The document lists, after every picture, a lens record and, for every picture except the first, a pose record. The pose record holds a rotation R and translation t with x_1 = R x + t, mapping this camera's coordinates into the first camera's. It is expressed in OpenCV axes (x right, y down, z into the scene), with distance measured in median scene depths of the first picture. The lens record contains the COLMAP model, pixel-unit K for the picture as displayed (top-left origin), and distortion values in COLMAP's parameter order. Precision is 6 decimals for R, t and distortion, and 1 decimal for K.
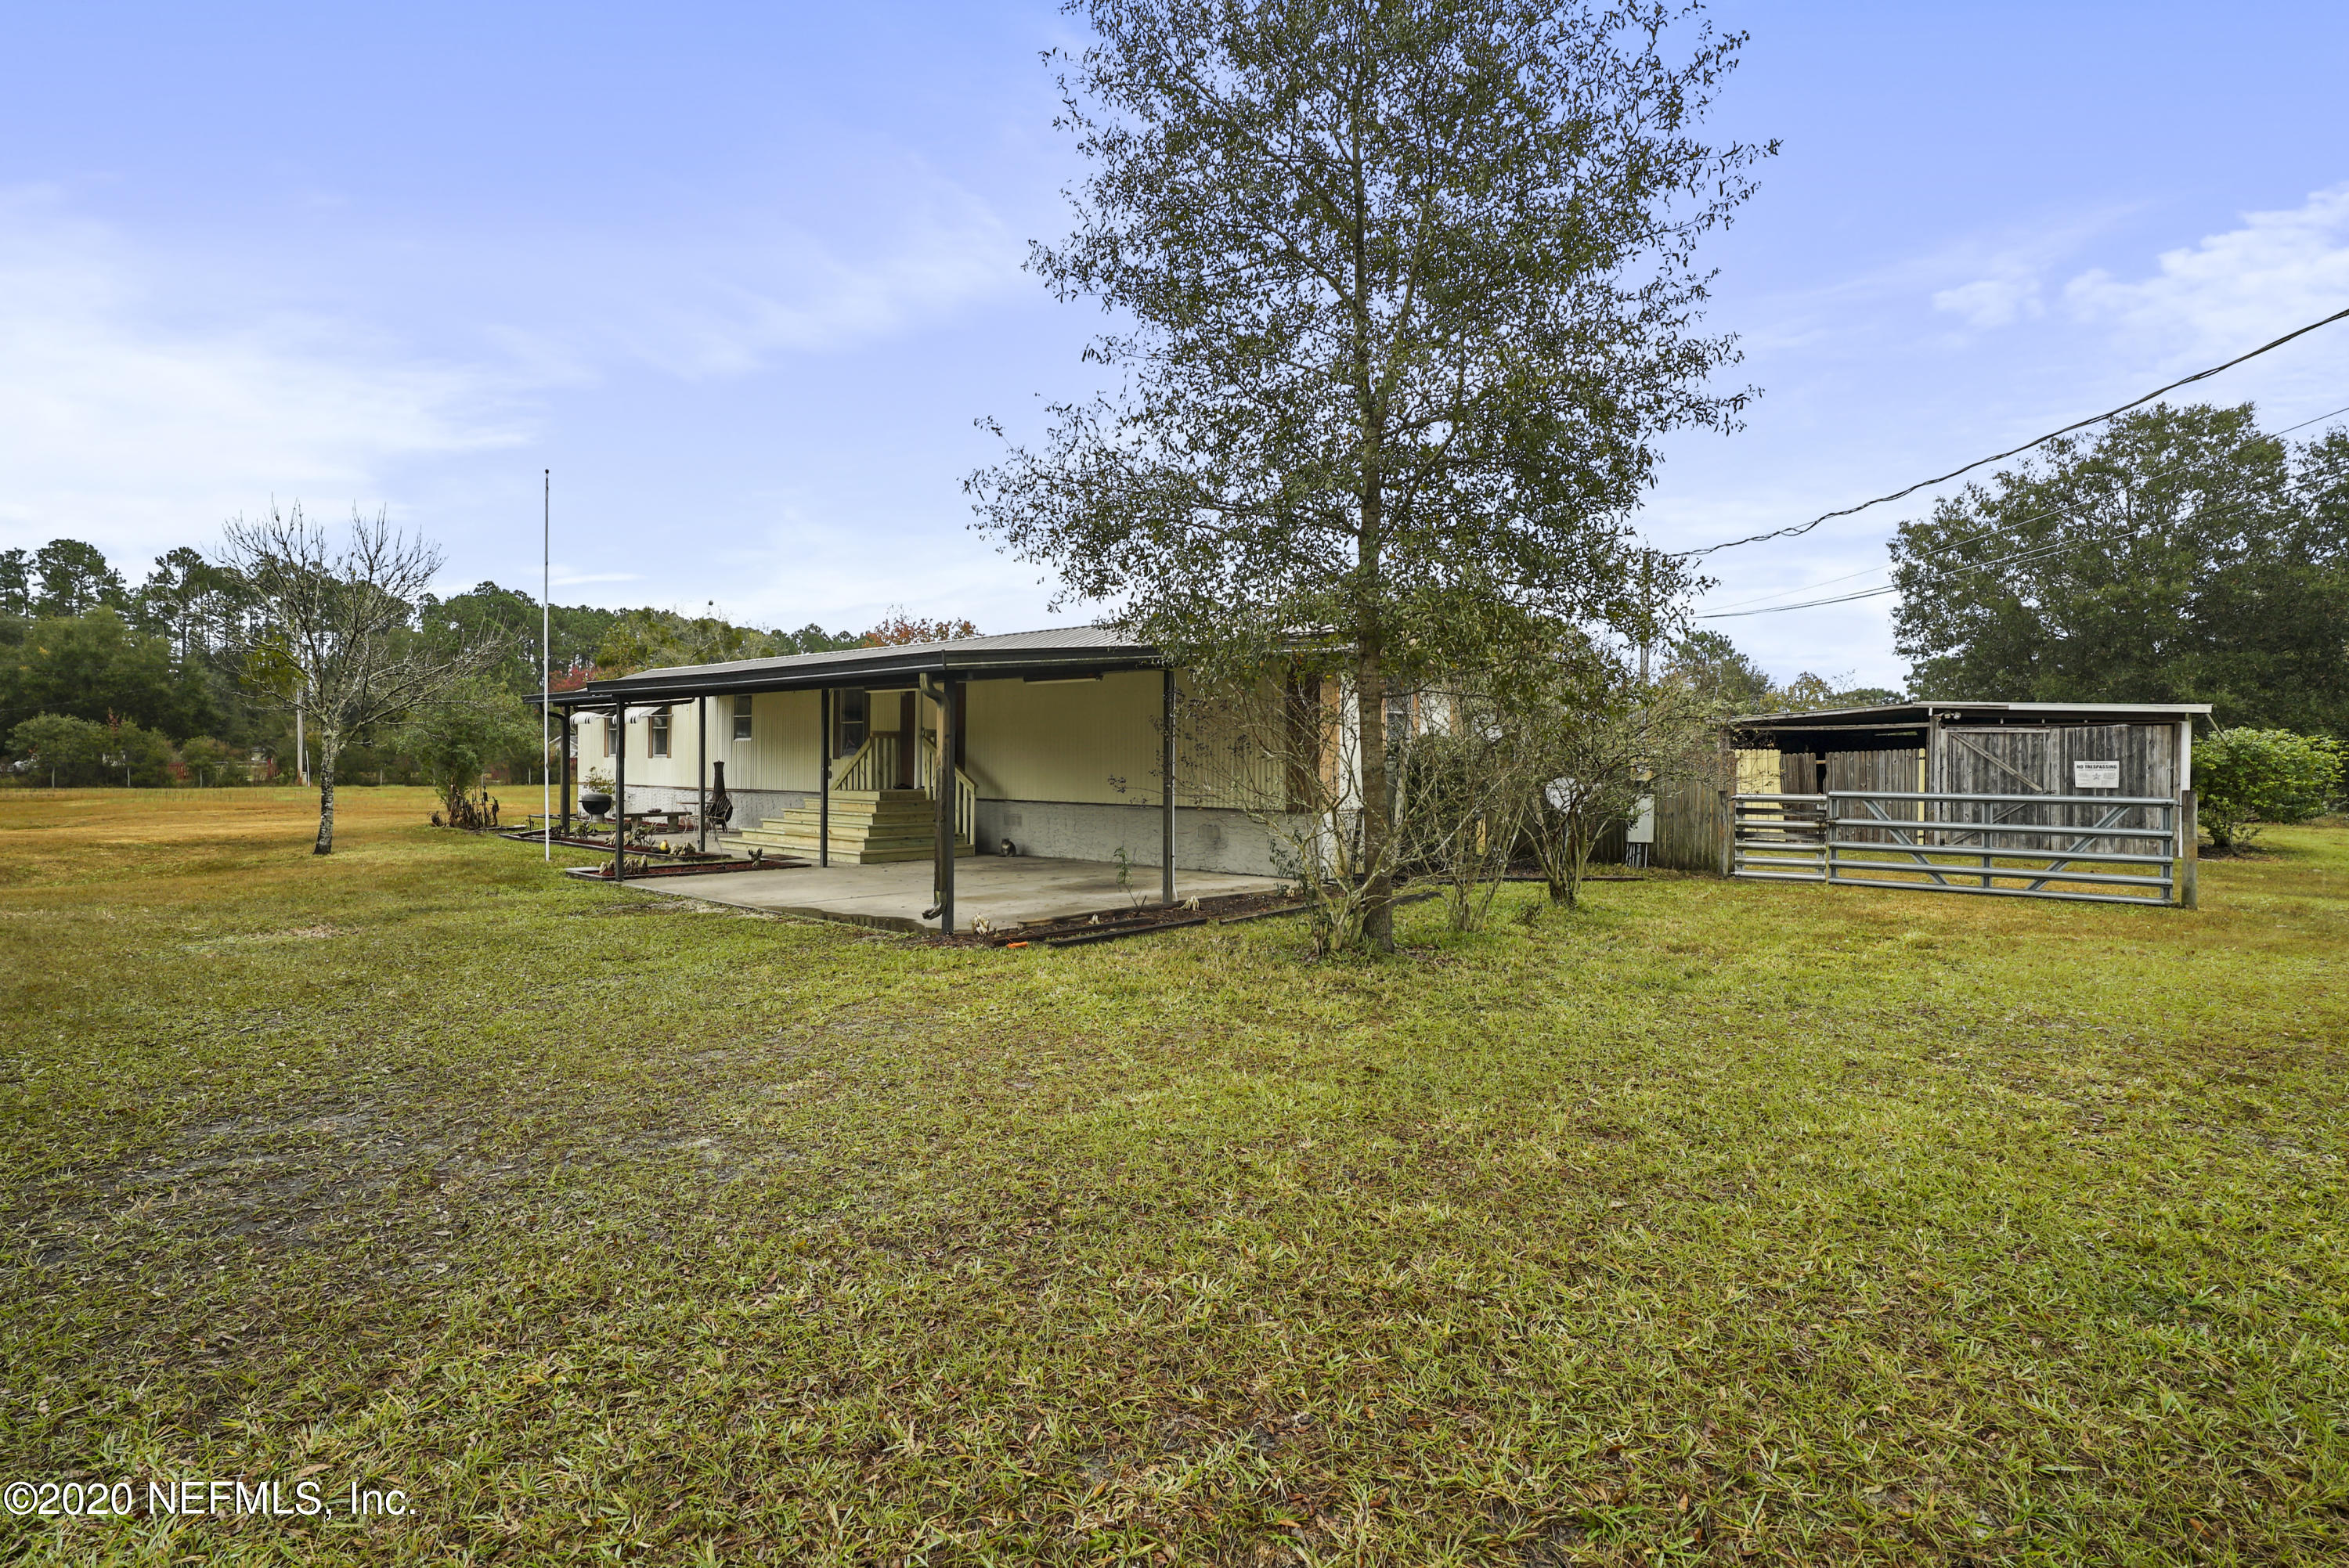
lens RADIAL K [[1166.3, 0, 1146.6], [0, 1166.3, 761.7], [0, 0, 1]] dist [-0.037989, 0.017249]
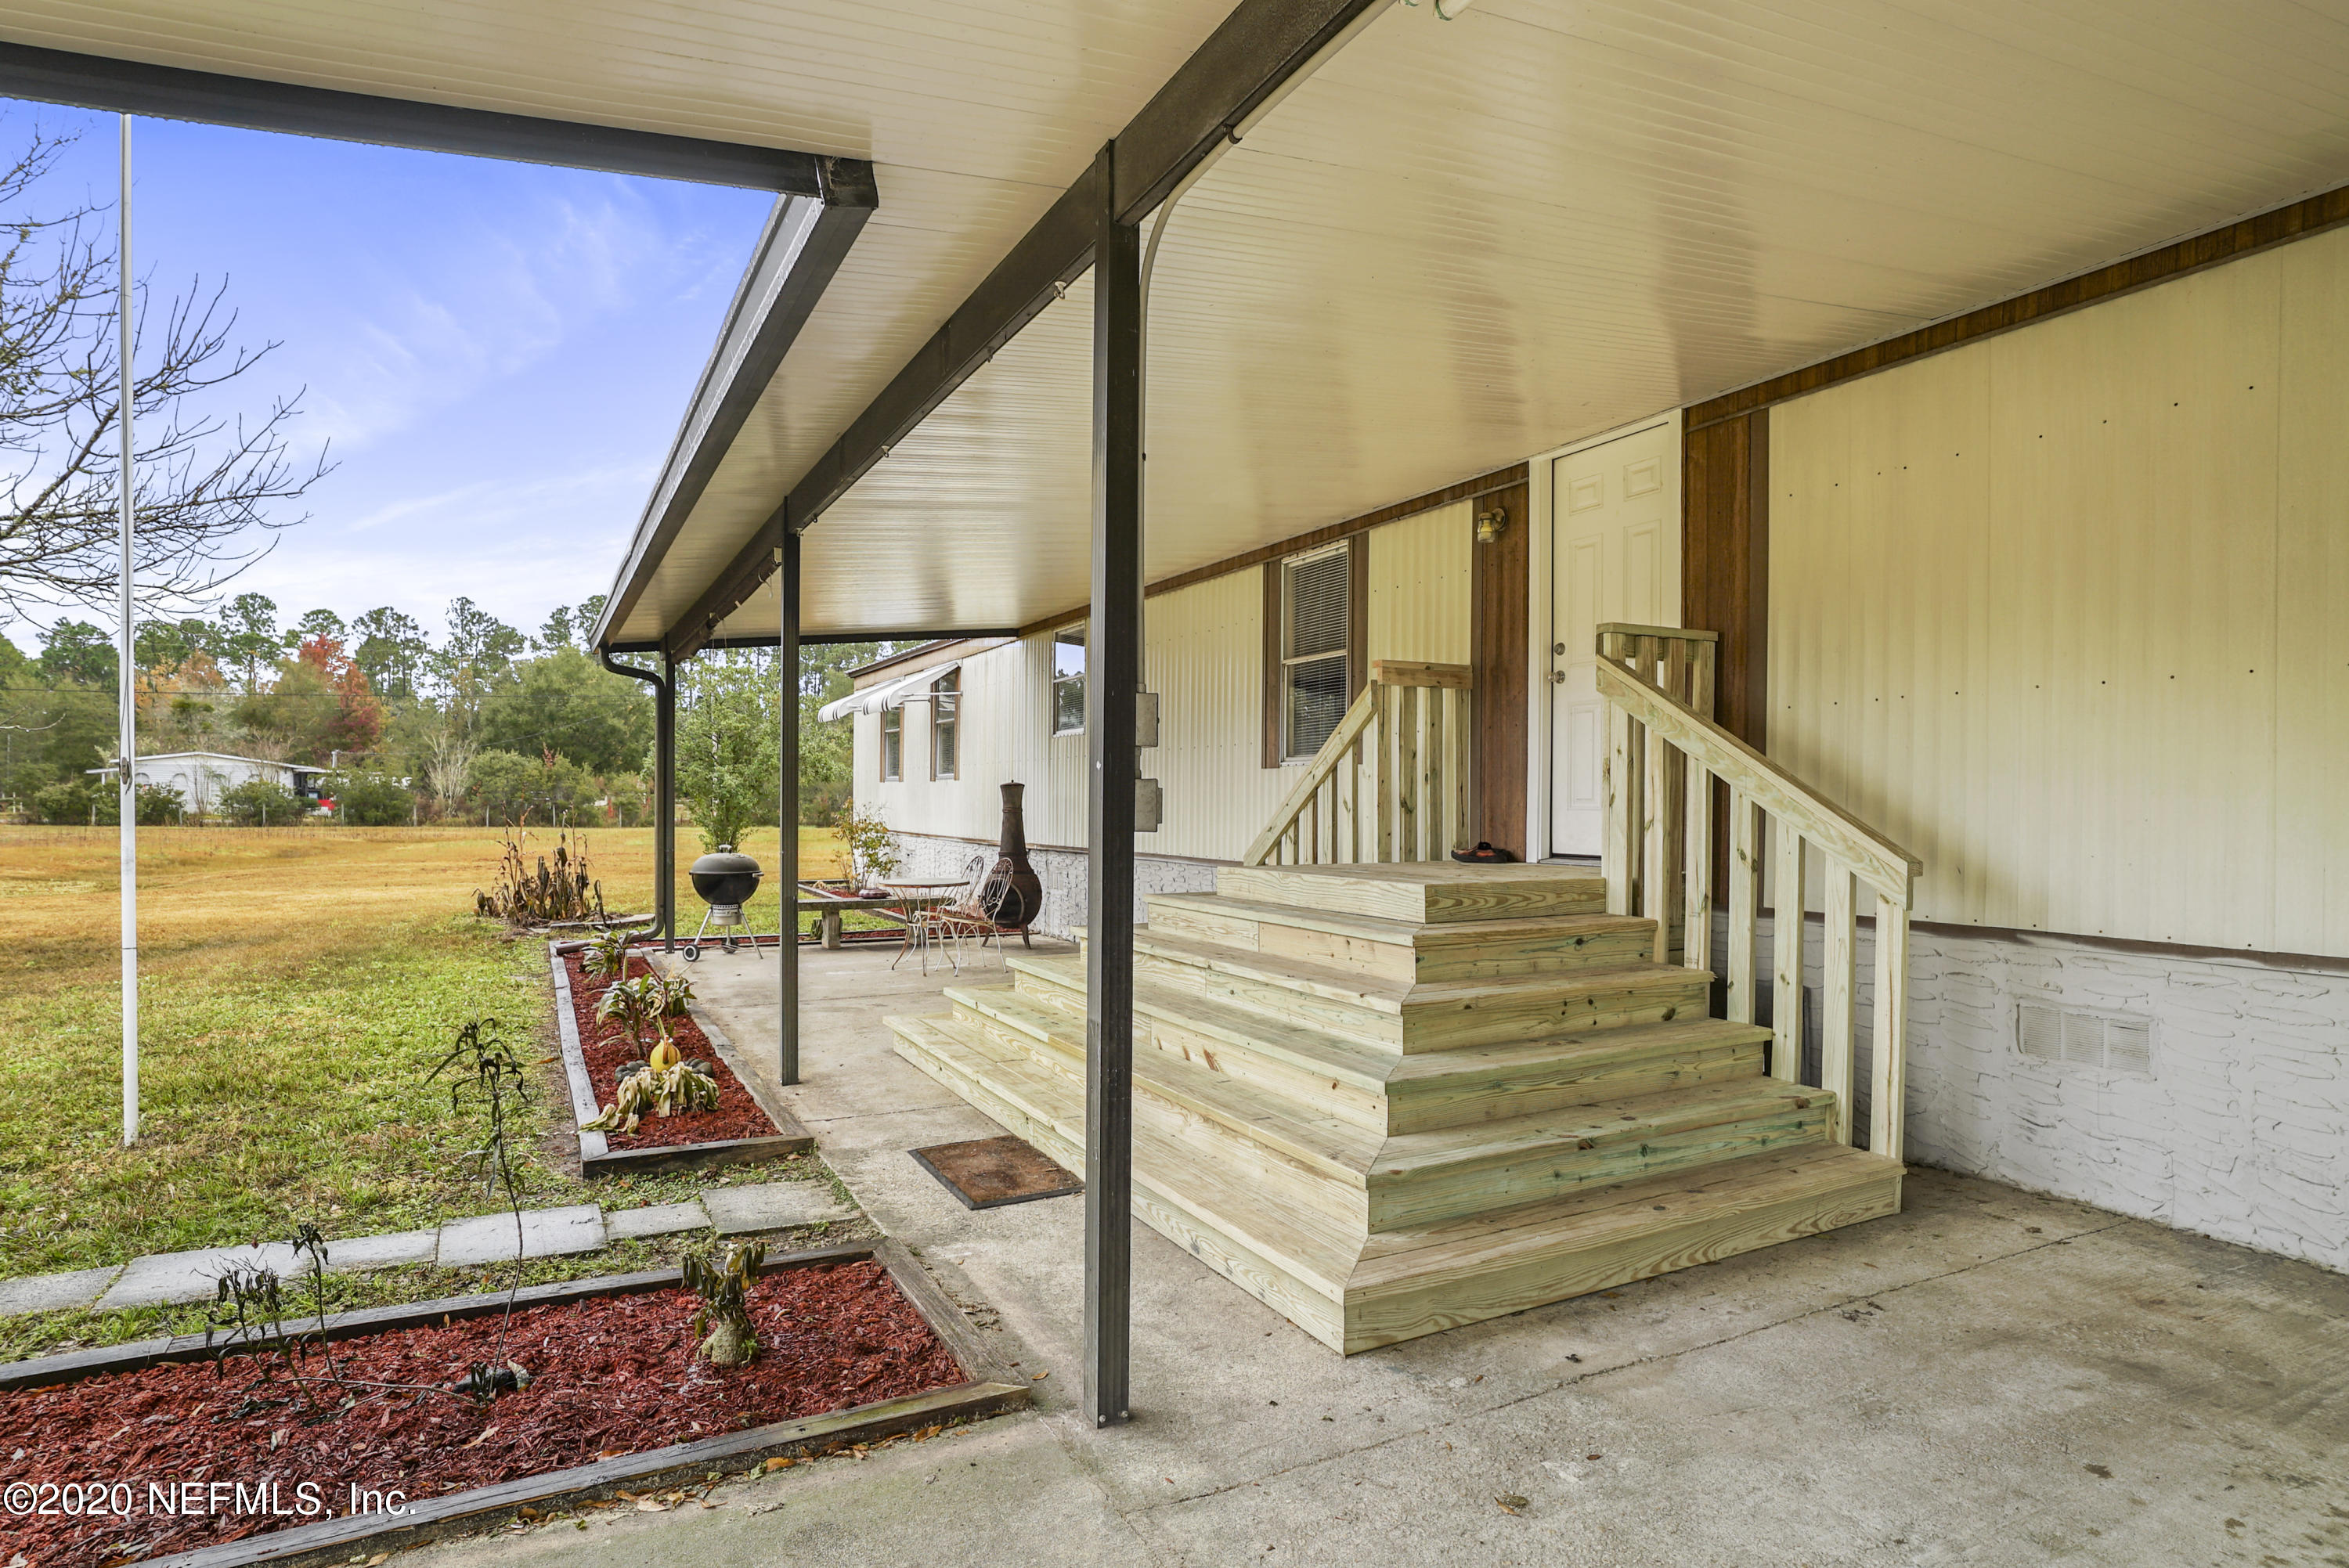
lens RADIAL K [[1254.6, 0, 1174.5], [0, 1254.6, 784.0], [0, 0, 1]] dist [-0.000913, -0.000085]
pose [[0.934503, -0.000129, -0.355956, -0.147959], [-0.007273, 0.999784, -0.019455, 0.009189], [0.355882, 0.020769, 0.934300, 0.593462]]
